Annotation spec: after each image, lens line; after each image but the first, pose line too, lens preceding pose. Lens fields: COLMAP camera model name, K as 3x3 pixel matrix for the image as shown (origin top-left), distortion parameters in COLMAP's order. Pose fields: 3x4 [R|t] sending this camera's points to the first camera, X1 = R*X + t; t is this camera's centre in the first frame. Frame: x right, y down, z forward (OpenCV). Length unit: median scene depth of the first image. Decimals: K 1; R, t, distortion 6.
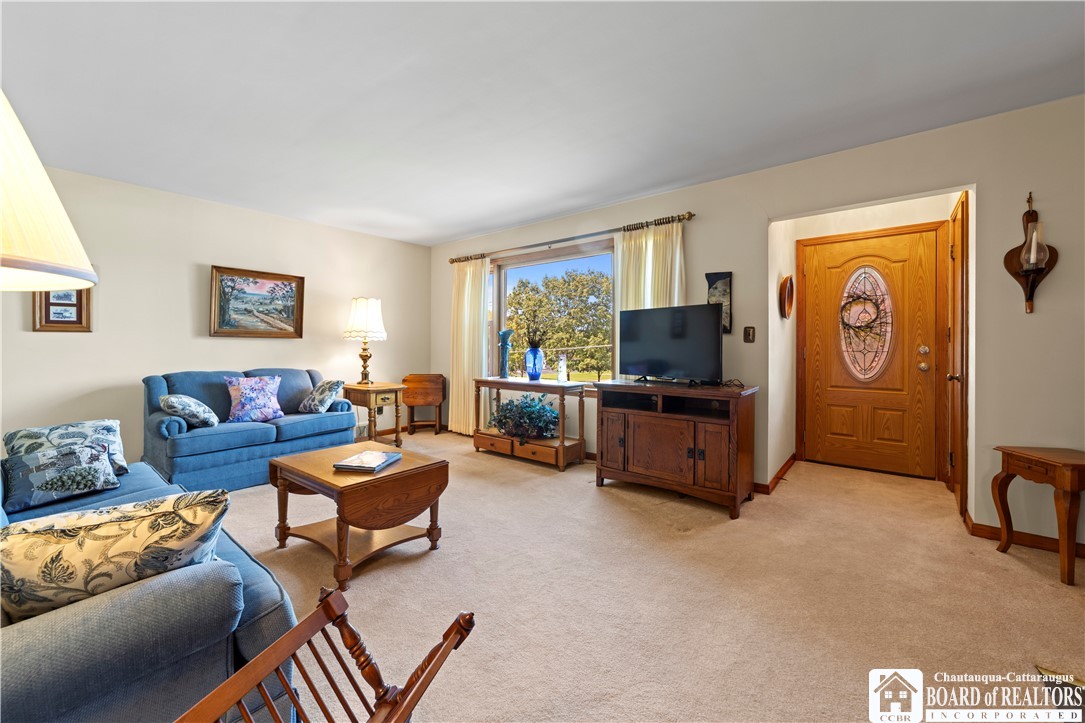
lens RADIAL K [[421.3, 0, 547.0], [0, 421.3, 348.1], [0, 0, 1]] dist [-0.016302, 0.007278]
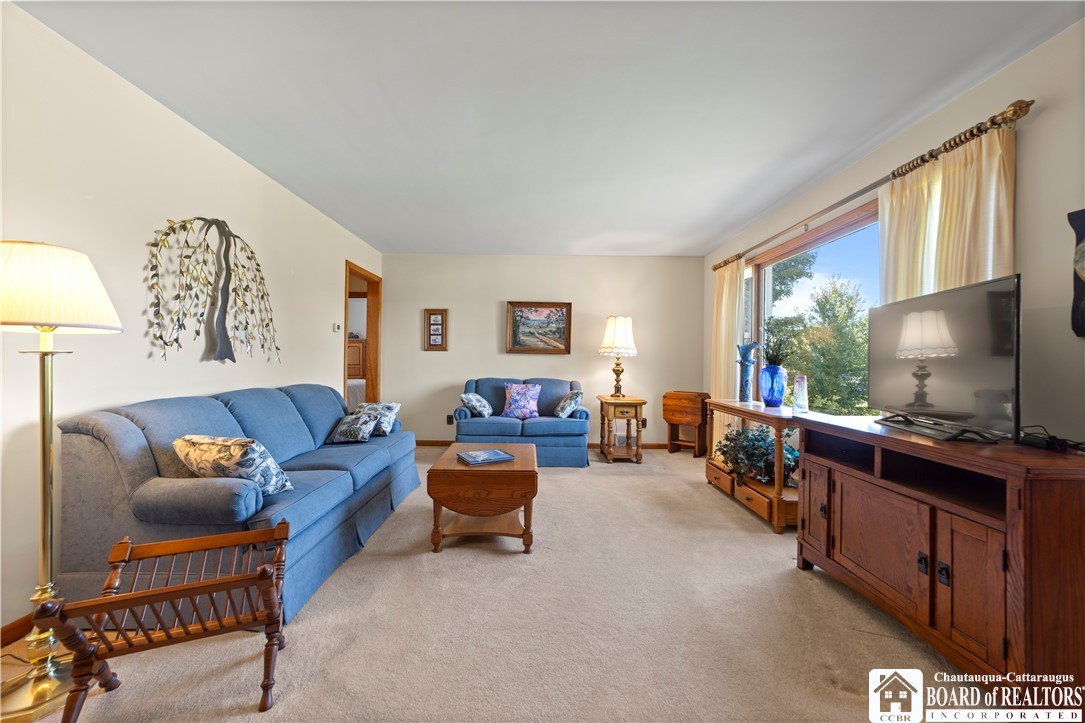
lens RADIAL K [[421.3, 0, 547.7], [0, 421.3, 363.6], [0, 0, 1]] dist [-0.016302, 0.007278]
pose [[0.632154, 0.012324, -0.774745, 0.351473], [-0.015548, 0.999874, 0.003219, -0.000004], [0.774687, 0.010011, 0.632265, 0.226401]]
